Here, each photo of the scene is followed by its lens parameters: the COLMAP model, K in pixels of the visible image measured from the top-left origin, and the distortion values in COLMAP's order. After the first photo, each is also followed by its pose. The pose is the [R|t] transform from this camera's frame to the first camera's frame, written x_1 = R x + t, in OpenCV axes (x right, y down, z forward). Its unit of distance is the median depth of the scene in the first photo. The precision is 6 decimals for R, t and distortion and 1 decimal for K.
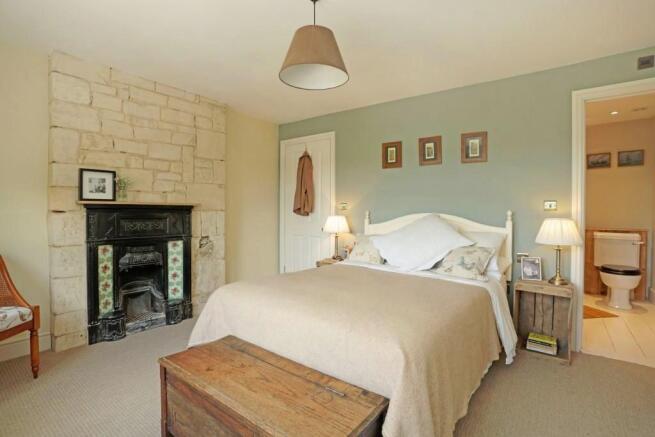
lens RADIAL K [[317.7, 0, 325.8], [0, 317.7, 215.7], [0, 0, 1]] dist [-0.004314, -0.000147]
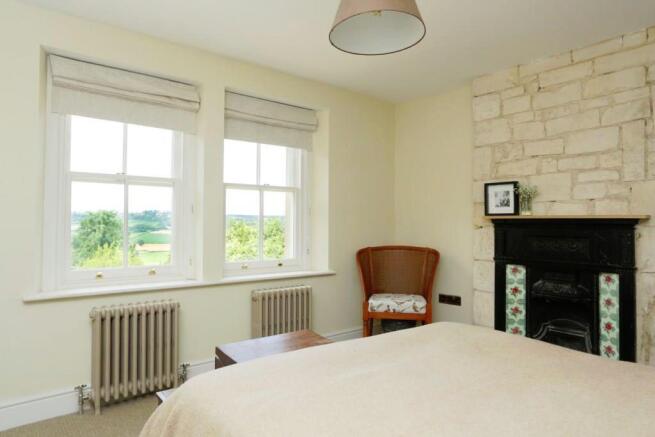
lens RADIAL K [[439.9, 0, 328.5], [0, 439.9, 219.6], [0, 0, 1]] dist [0.026189, 0.000446]
pose [[-0.205845, -0.014142, -0.978482, 0.636901], [-0.023670, 0.999675, -0.009469, -0.010170], [0.978298, 0.021211, -0.206113, 0.740179]]
